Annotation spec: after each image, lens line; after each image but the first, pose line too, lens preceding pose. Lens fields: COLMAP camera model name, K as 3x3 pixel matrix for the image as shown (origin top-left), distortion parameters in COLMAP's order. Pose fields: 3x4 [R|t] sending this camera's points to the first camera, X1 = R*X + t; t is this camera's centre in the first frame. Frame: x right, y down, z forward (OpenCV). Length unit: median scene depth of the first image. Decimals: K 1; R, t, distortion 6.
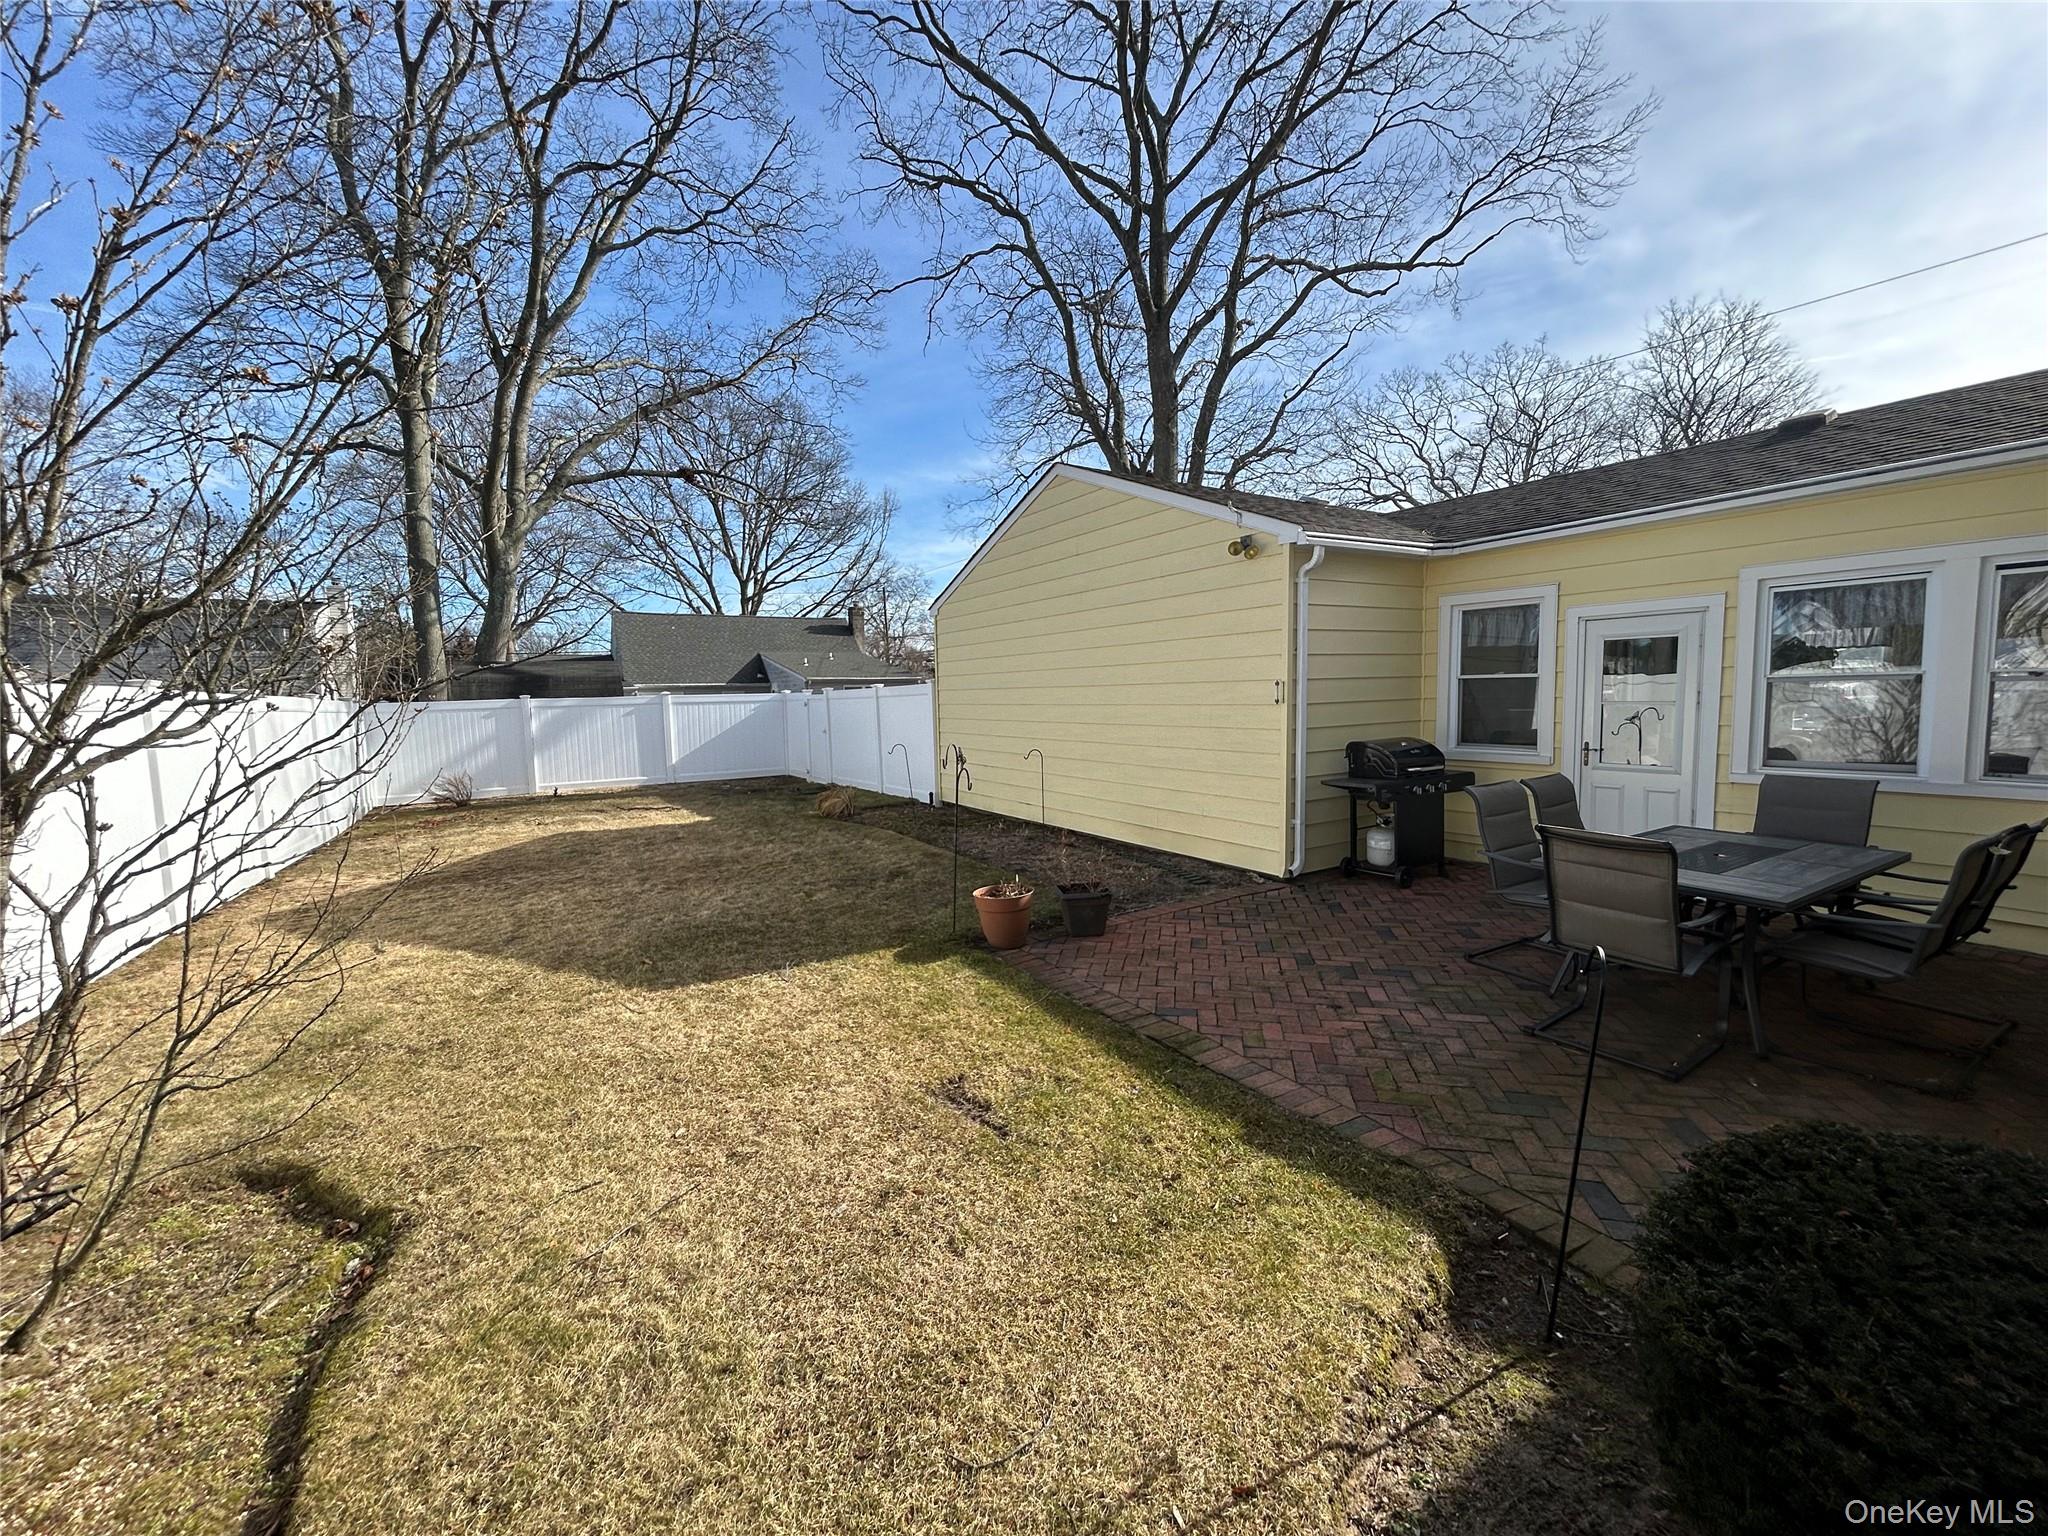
lens RADIAL K [[823.3, 0, 1022.8], [0, 823.3, 767.0], [0, 0, 1]] dist [-0.000985, 0.000477]
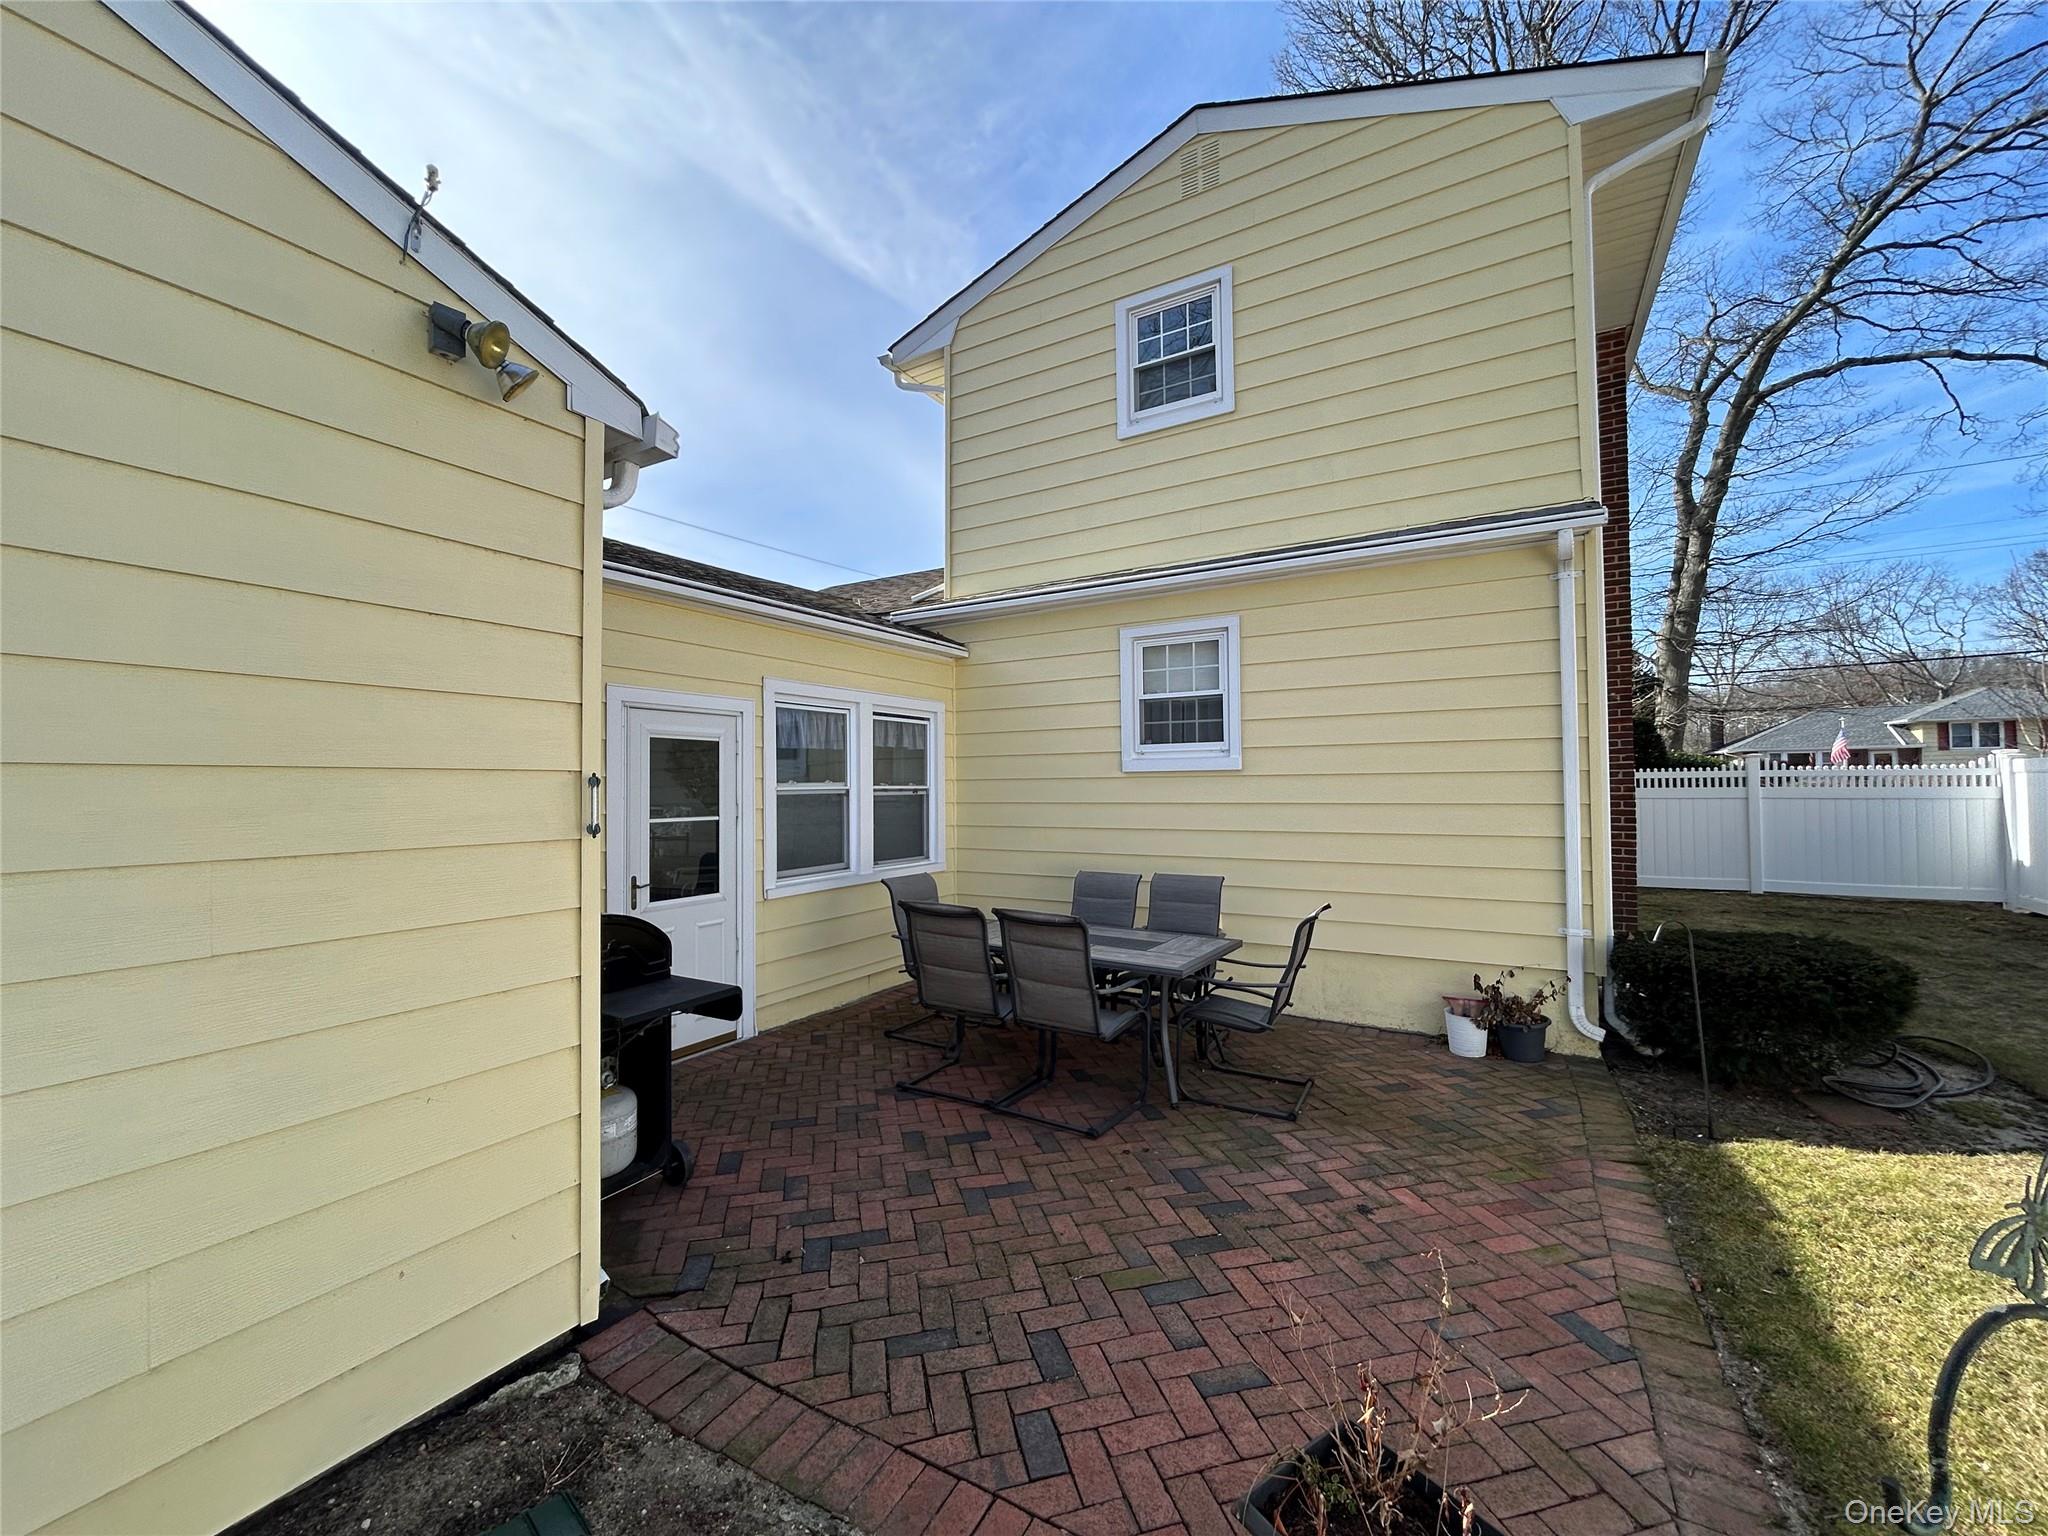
lens RADIAL K [[823.3, 0, 1025.7], [0, 823.3, 766.7], [0, 0, 1]] dist [-0.000985, 0.000477]
pose [[-0.464852, 0.049286, 0.884016, -0.151962], [0.097267, 0.995249, -0.004341, -0.130433], [-0.880029, 0.083968, -0.467437, 1.514392]]
